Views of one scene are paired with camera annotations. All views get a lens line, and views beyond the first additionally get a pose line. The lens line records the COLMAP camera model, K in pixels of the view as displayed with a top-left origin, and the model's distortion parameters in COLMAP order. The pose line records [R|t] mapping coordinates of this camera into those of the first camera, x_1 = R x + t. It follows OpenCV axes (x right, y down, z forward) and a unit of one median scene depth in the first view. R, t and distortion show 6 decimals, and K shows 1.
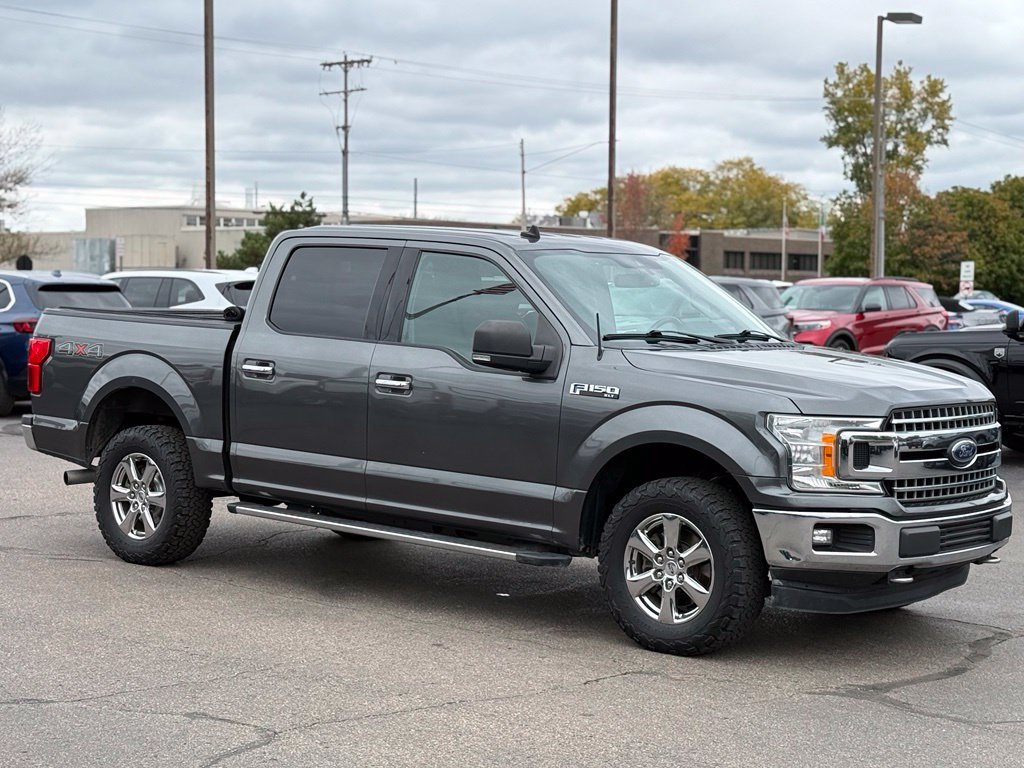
lens RADIAL K [[2263.6, 0, 512.0], [0, 2263.6, 384.0], [0, 0, 1]] dist [0.176443, 0.575826]
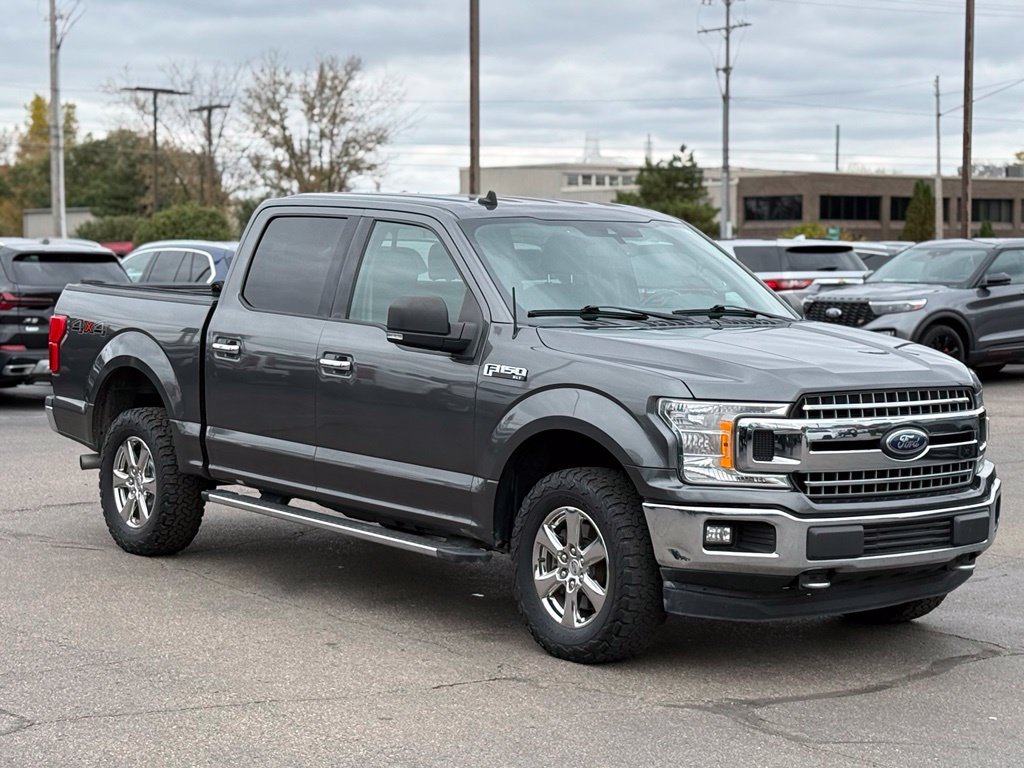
lens RADIAL K [[2638.5, 0, 443.9], [0, 2638.5, 384.8], [0, 0, 1]] dist [0.178674, 0.165821]
pose [[0.969948, 0.004463, -0.243272, 0.234861], [-0.002637, 0.999966, 0.007833, -0.000137], [0.243298, -0.006956, 0.969927, -0.034379]]
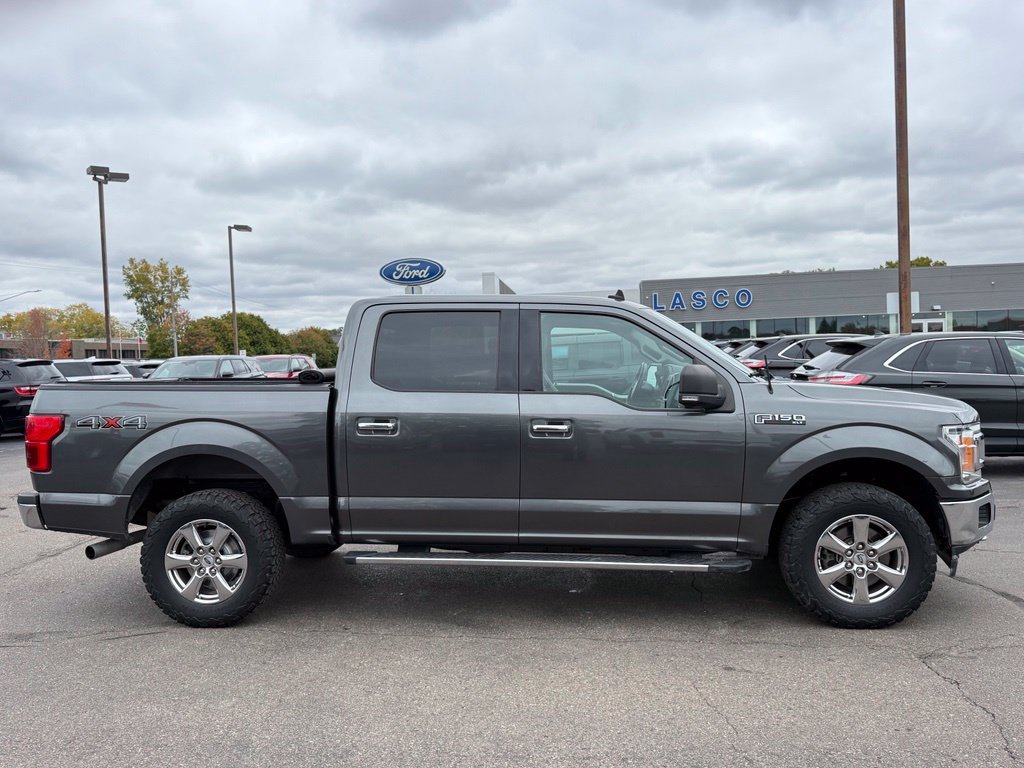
lens RADIAL K [[882.8, 0, 542.3], [0, 882.8, 380.4], [0, 0, 1]] dist [0.039443, -0.003404]
pose [[0.785278, -0.053276, 0.616847, -0.299956], [0.067525, 0.997718, 0.000209, -0.022251], [-0.615450, 0.041489, 0.787083, 0.614339]]
